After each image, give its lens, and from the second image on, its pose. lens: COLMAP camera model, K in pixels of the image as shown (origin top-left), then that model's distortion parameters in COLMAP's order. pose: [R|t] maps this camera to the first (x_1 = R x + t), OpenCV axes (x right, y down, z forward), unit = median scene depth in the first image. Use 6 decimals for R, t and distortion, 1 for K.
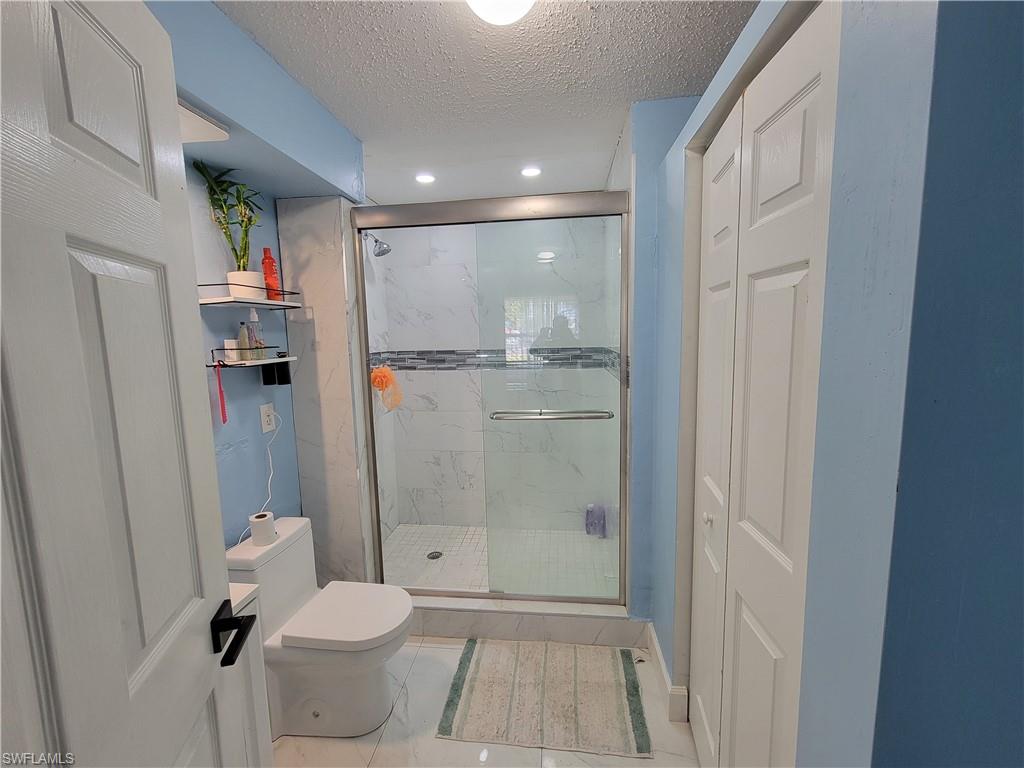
lens RADIAL K [[415.1, 0, 512.6], [0, 415.1, 383.2], [0, 0, 1]] dist [-0.001082, 0.000210]
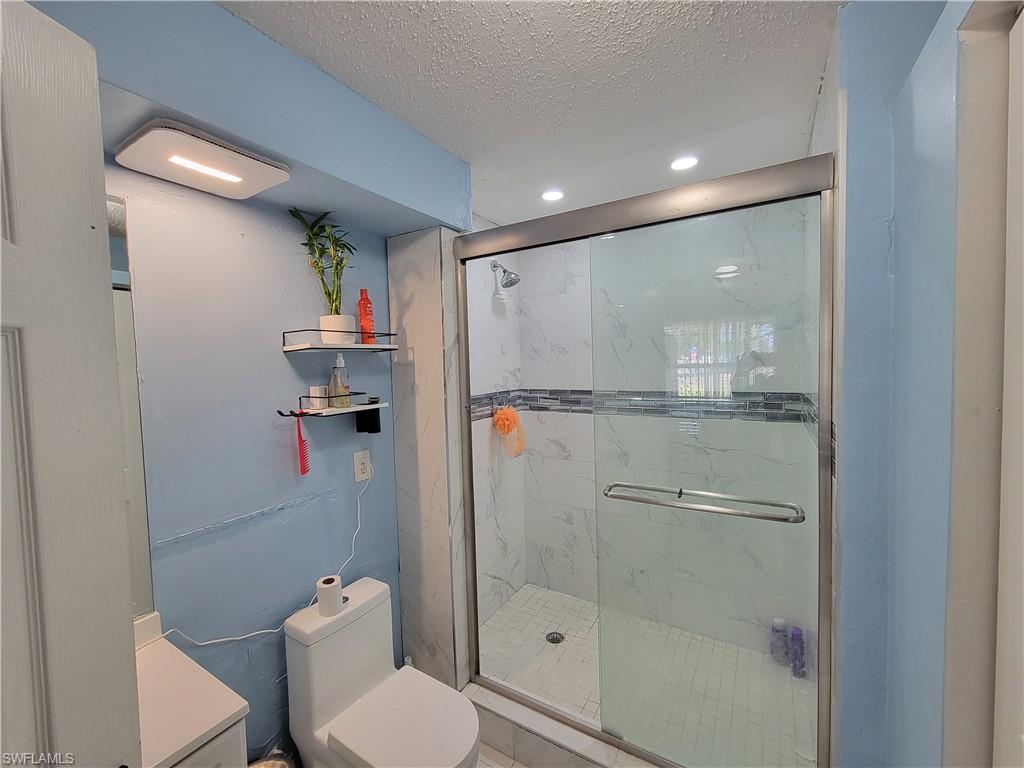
lens RADIAL K [[415.1, 0, 513.8], [0, 415.1, 381.3], [0, 0, 1]] dist [-0.001082, 0.000210]
pose [[0.906857, 0.020376, -0.420946, 0.110146], [-0.046513, 0.997568, -0.051916, -0.071362], [0.418864, 0.066660, 0.905599, 0.259463]]
